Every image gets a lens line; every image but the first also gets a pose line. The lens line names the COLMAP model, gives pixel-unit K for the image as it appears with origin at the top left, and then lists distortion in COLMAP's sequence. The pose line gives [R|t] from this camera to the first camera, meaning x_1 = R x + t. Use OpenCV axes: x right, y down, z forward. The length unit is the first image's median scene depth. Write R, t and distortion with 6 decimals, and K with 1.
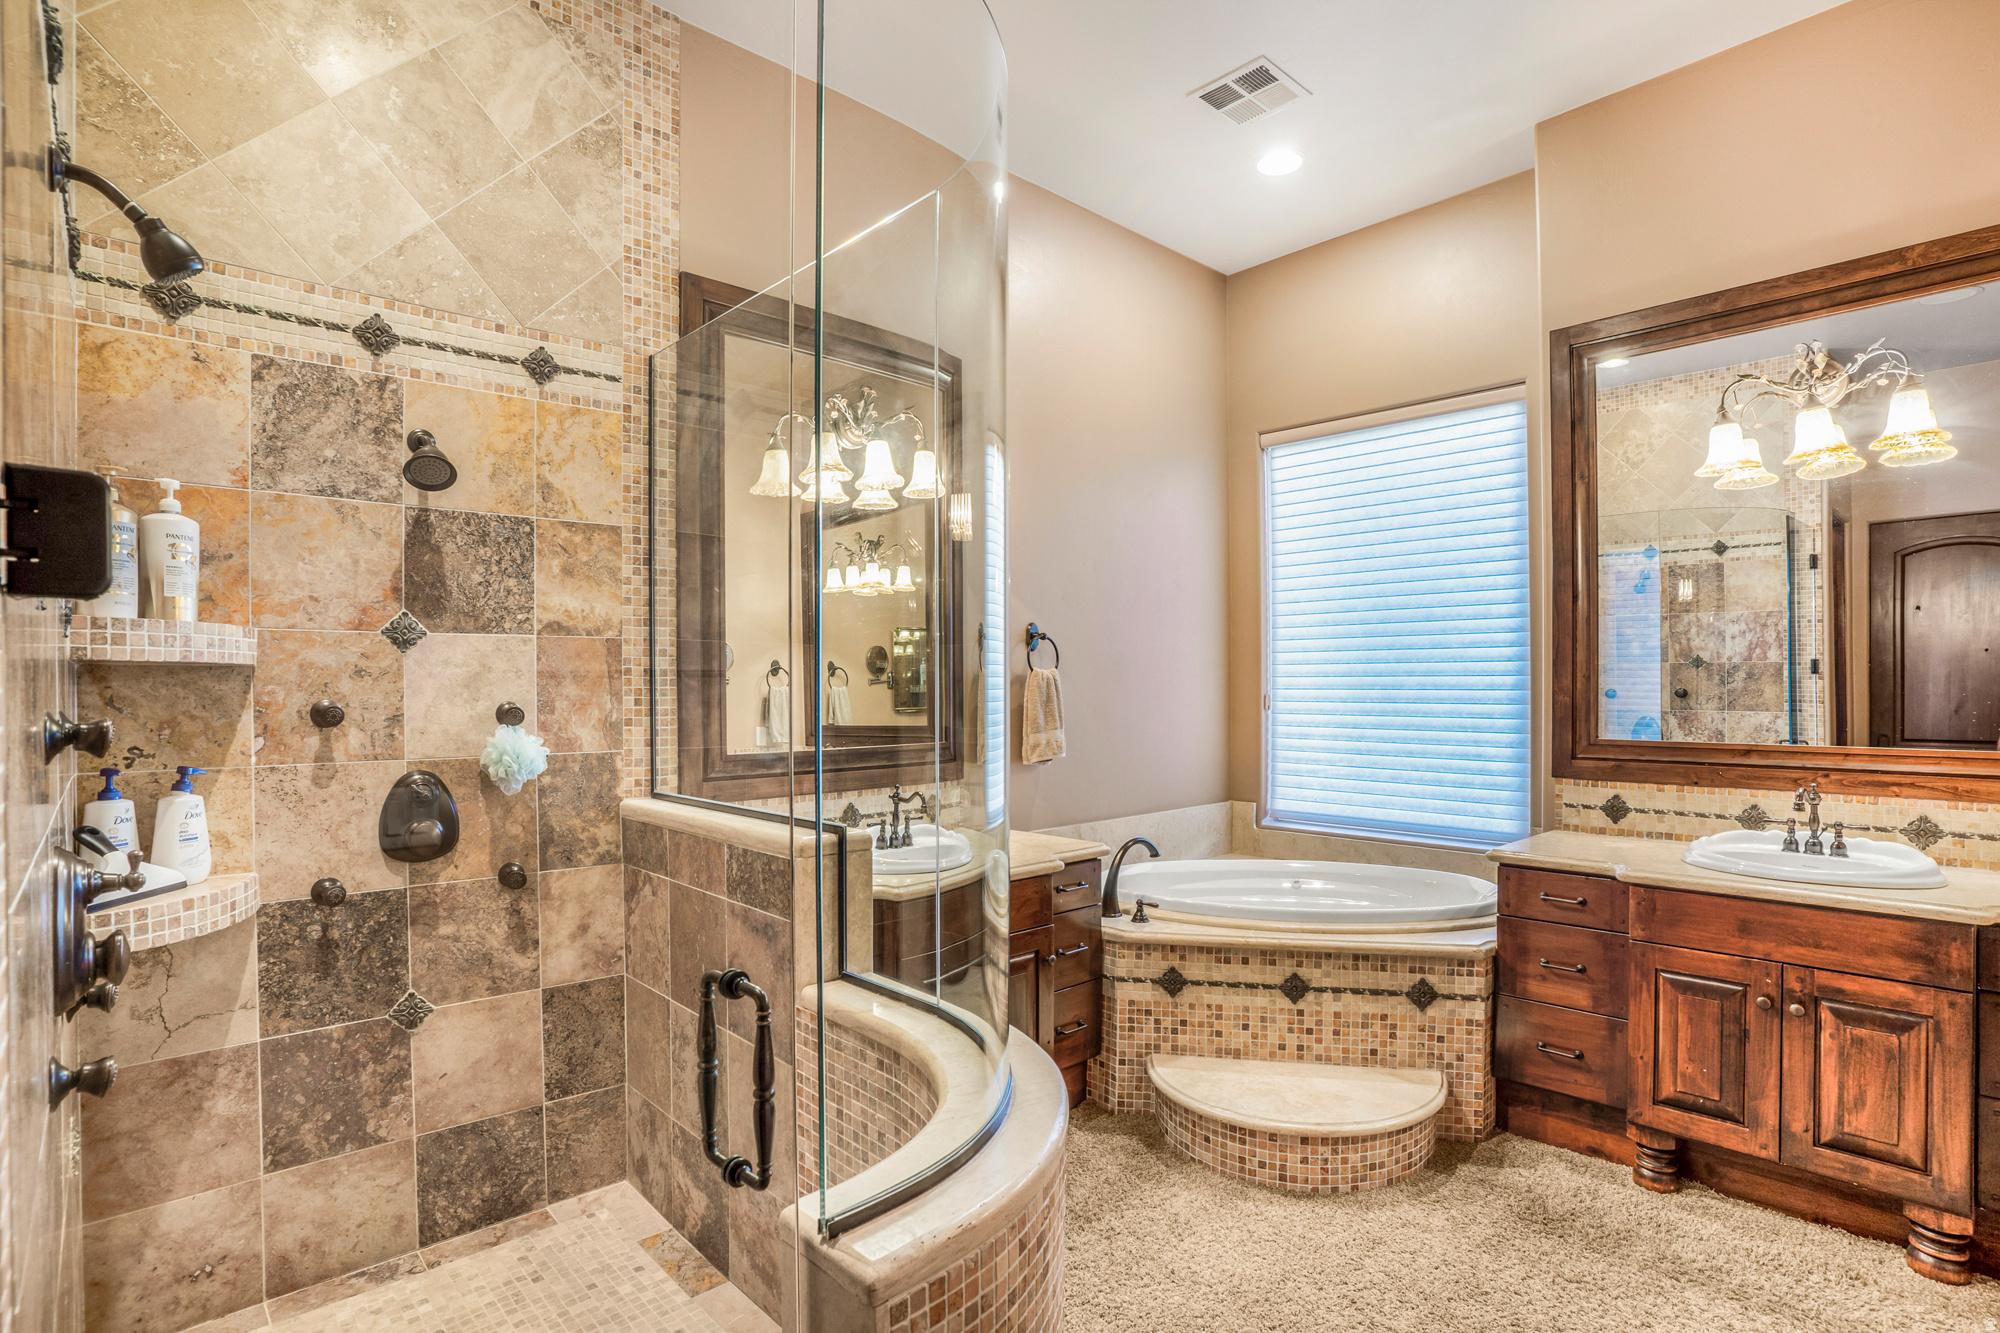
lens RADIAL K [[1001.1, 0, 987.5], [0, 1001.1, 697.4], [0, 0, 1]] dist [-0.081478, 0.041817]
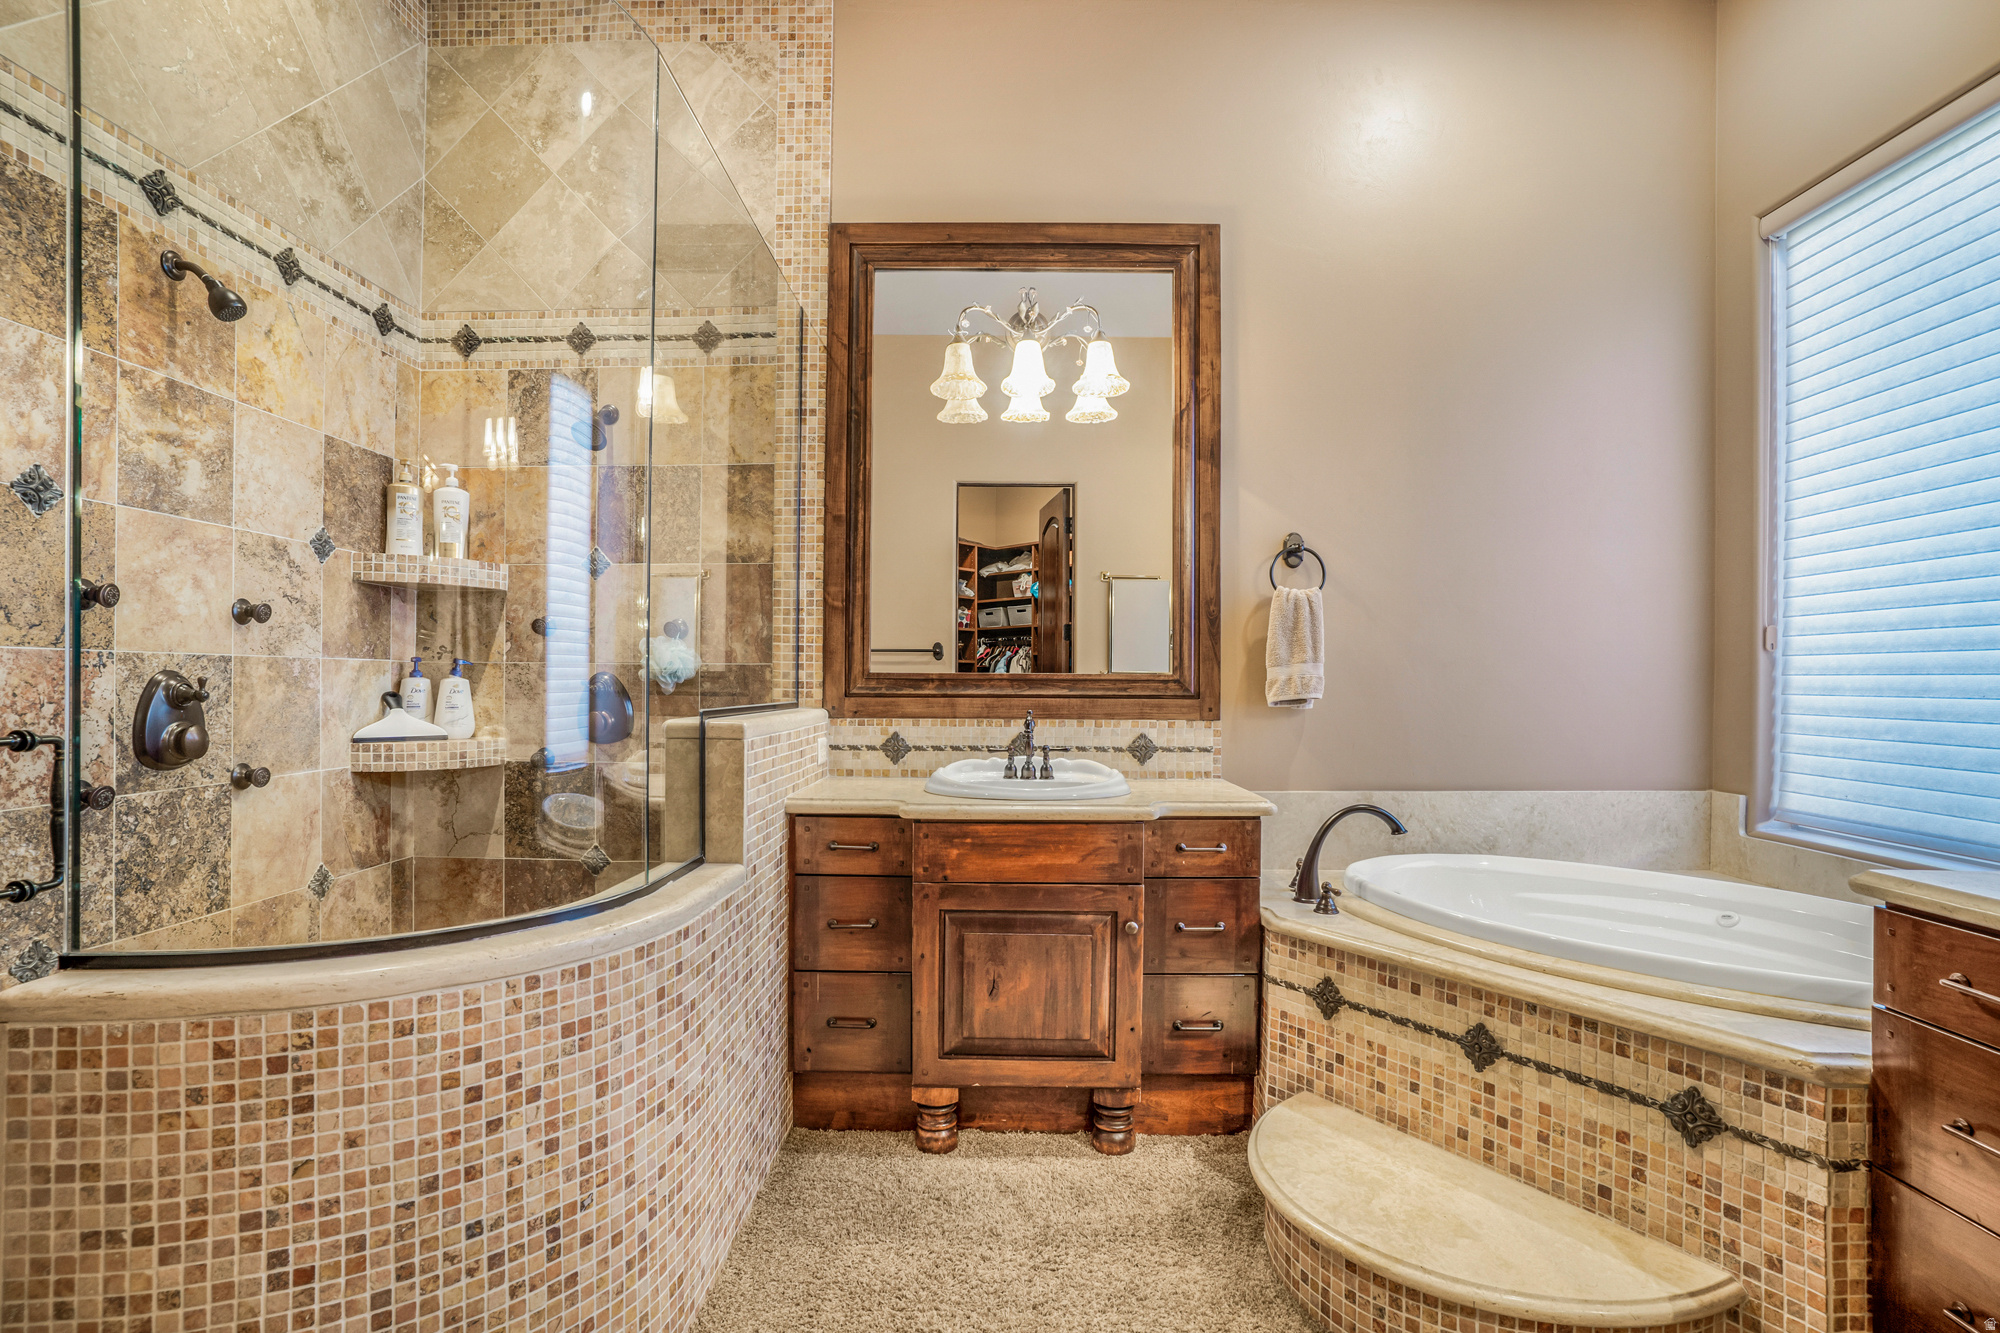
lens RADIAL K [[983.3, 0, 997.2], [0, 983.3, 679.8], [0, 0, 1]] dist [-0.066720, 0.038896]
pose [[0.727234, 0.008964, -0.686331, 0.592966], [-0.016713, 0.999850, -0.004649, 0.074268], [0.686186, 0.014851, 0.727275, 0.379084]]
